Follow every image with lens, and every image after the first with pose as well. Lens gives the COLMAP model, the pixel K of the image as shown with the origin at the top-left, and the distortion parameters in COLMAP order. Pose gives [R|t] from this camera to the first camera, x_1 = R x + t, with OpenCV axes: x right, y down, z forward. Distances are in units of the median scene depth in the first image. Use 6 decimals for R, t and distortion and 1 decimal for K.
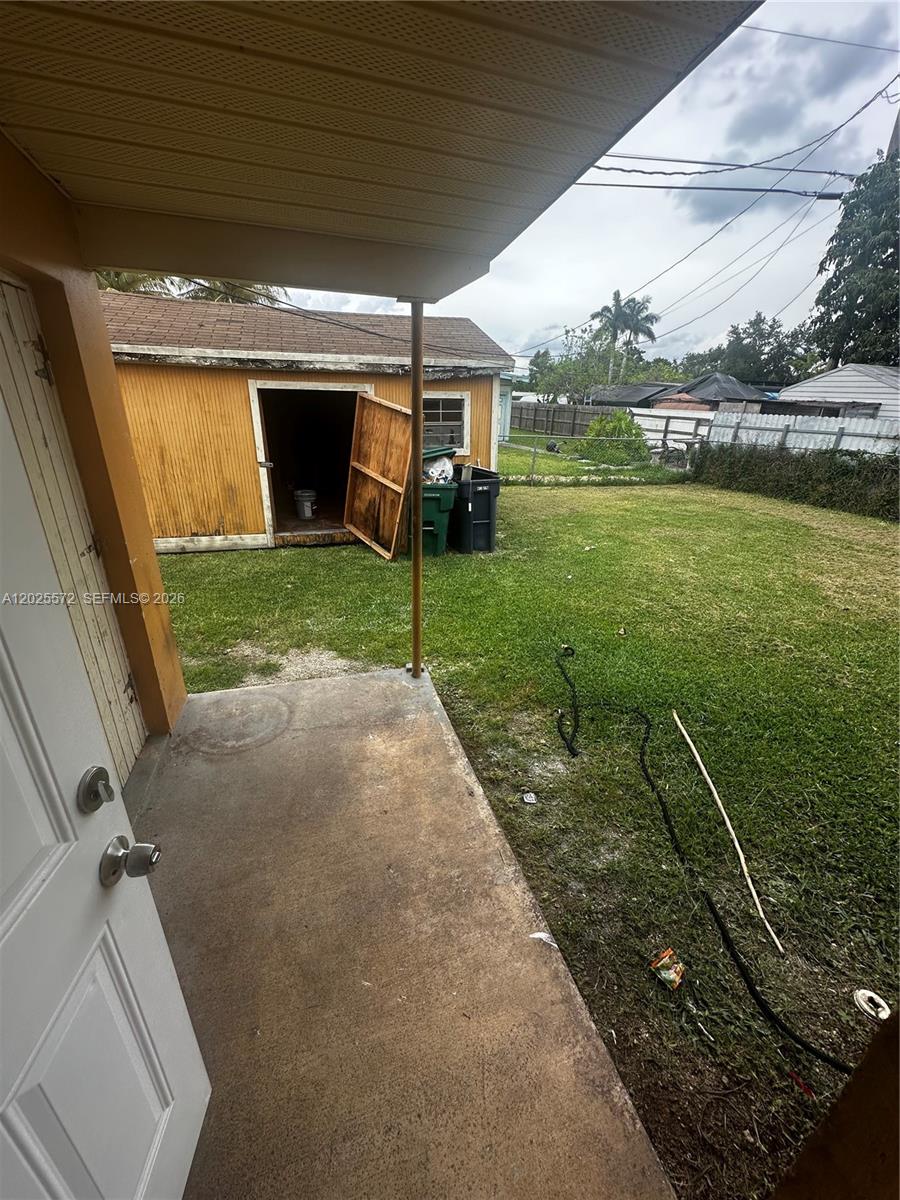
lens RADIAL K [[478.6, 0, 450.6], [0, 478.6, 598.8], [0, 0, 1]] dist [-0.004922, 0.001147]
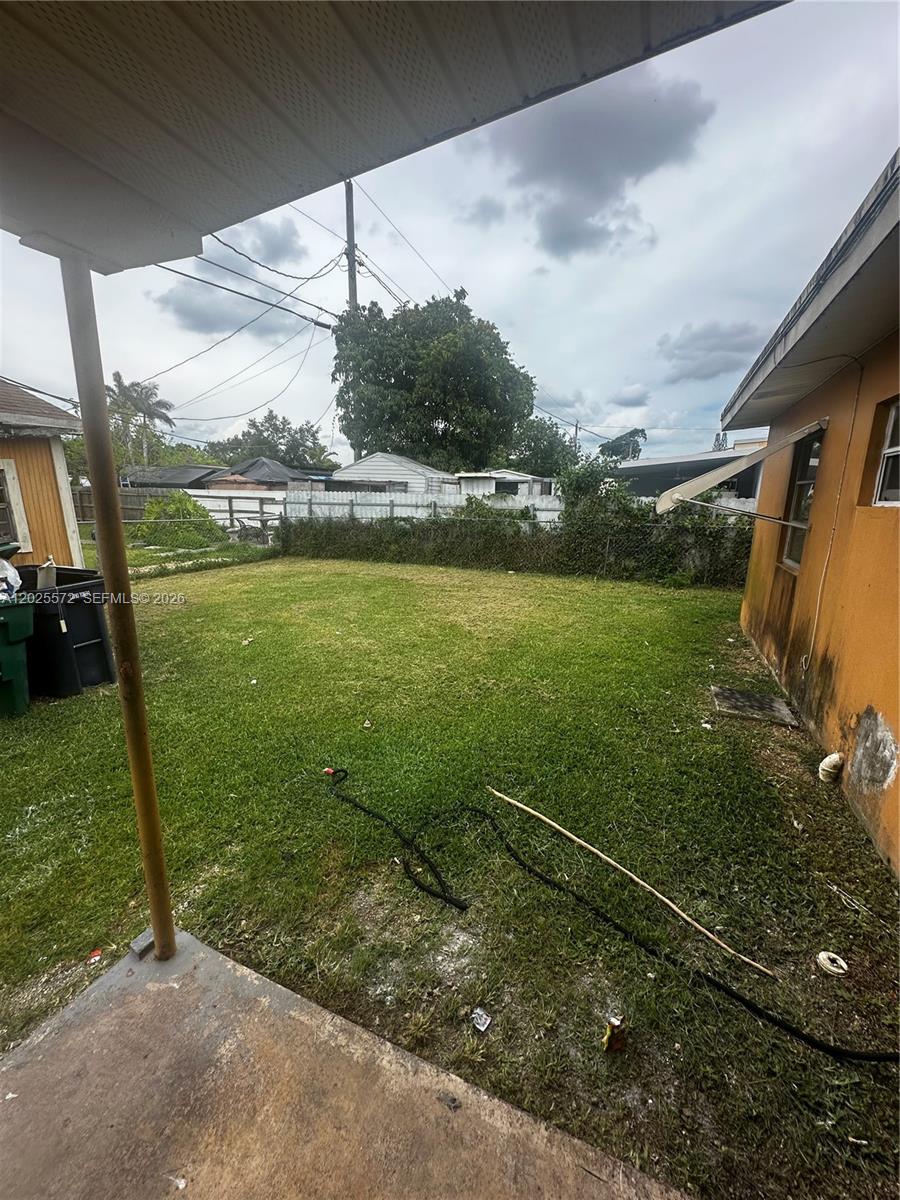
lens RADIAL K [[478.6, 0, 450.2], [0, 478.6, 600.4], [0, 0, 1]] dist [-0.004922, 0.001147]
pose [[0.642116, -0.180910, 0.744955, -0.060744], [0.293851, 0.955616, -0.021218, -0.033773], [-0.708052, 0.232531, 0.666777, 0.109271]]
